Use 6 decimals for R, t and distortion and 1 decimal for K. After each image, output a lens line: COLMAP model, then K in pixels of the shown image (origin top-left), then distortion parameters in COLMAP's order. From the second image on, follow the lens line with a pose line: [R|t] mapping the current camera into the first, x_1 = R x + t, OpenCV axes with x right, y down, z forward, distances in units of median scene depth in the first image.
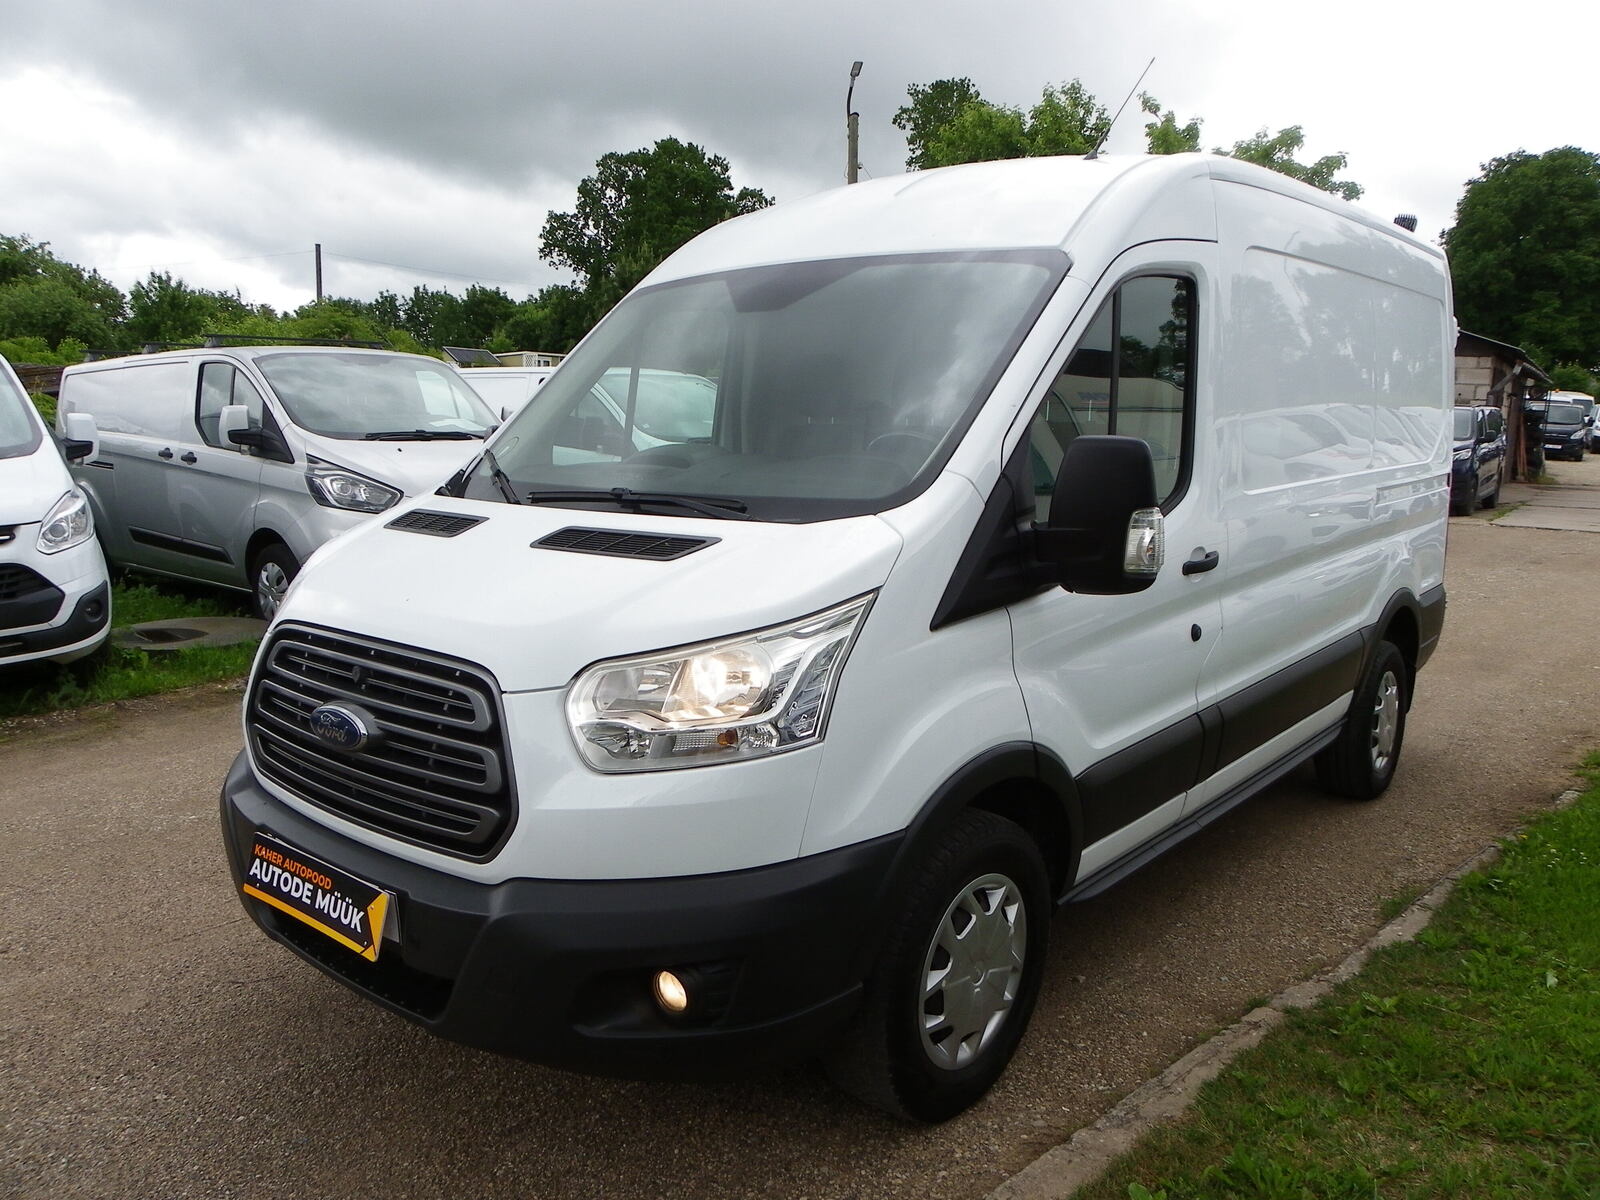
lens RADIAL K [[1195.8, 0, 805.9], [0, 1195.8, 597.9], [0, 0, 1]] dist [-0.016451, 0.002084]
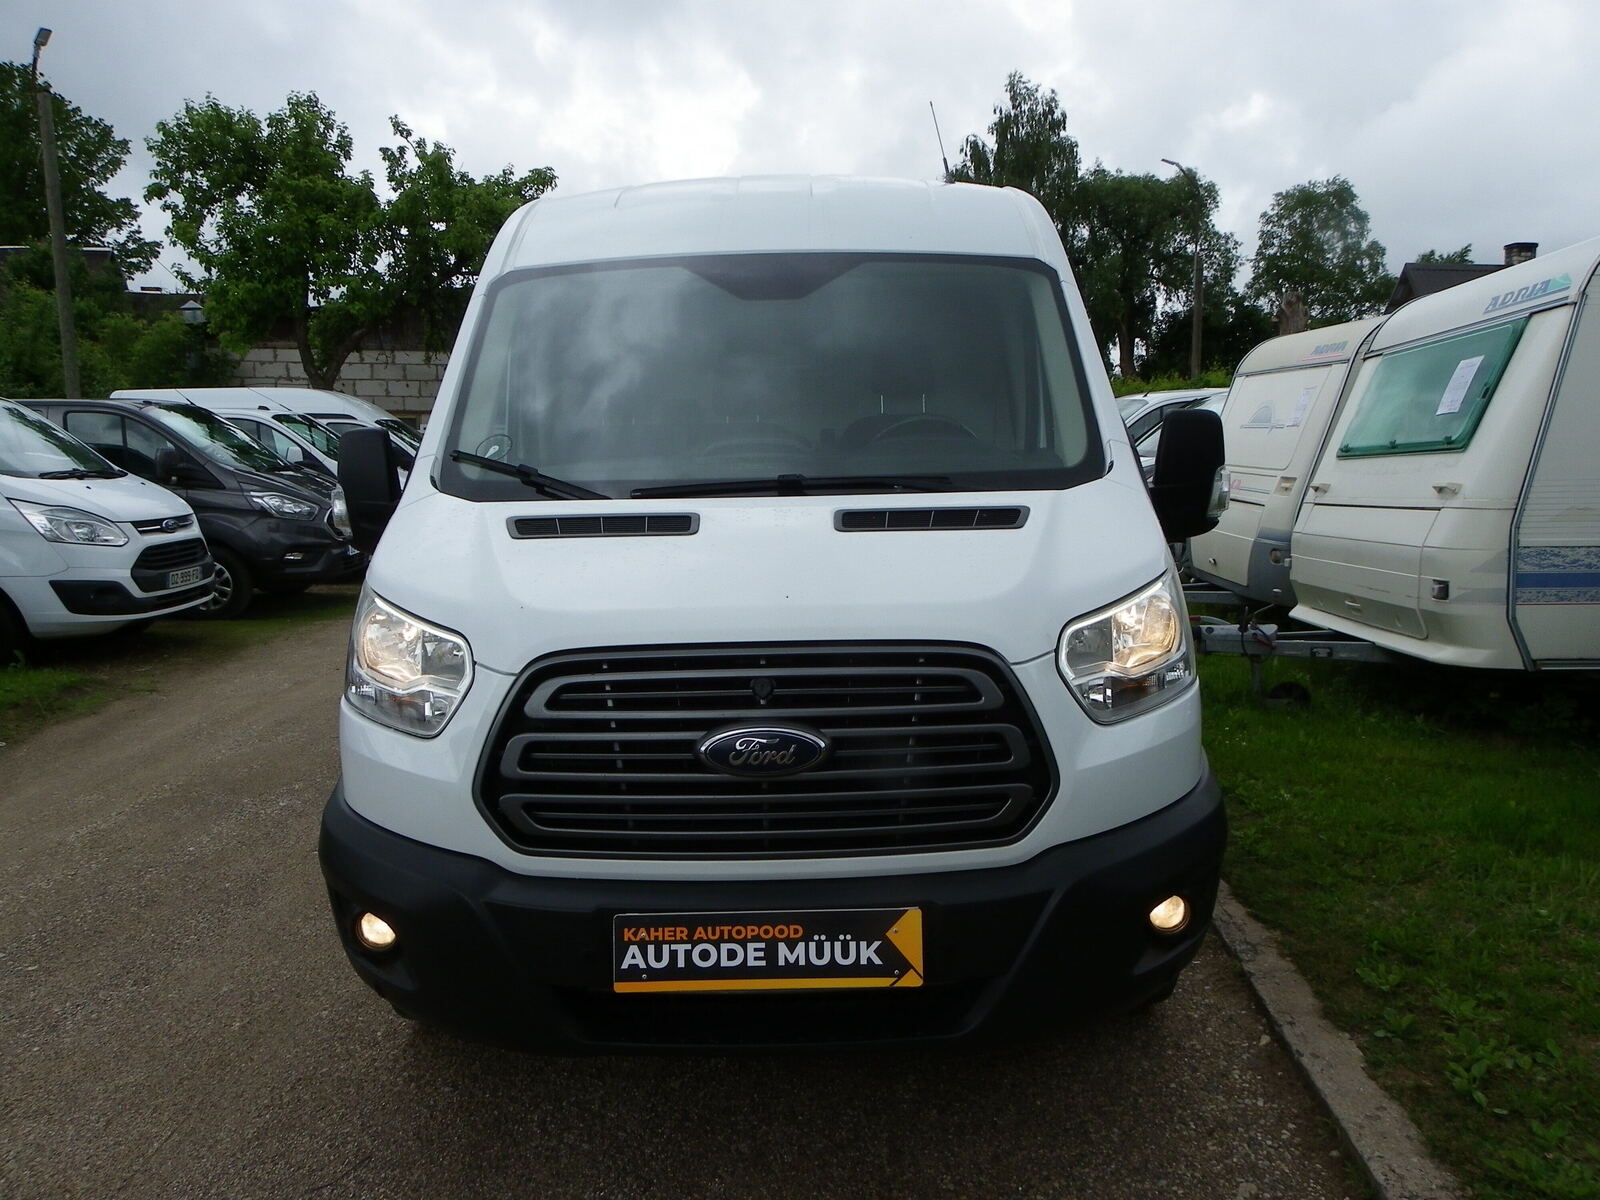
lens RADIAL K [[1195.8, 0, 800.7], [0, 1195.8, 610.9], [0, 0, 1]] dist [-0.016451, 0.002084]
pose [[0.770285, -0.113676, 0.627486, -0.892488], [0.124171, 0.991886, 0.027262, -0.010722], [-0.625494, 0.056916, 0.778150, 0.312813]]
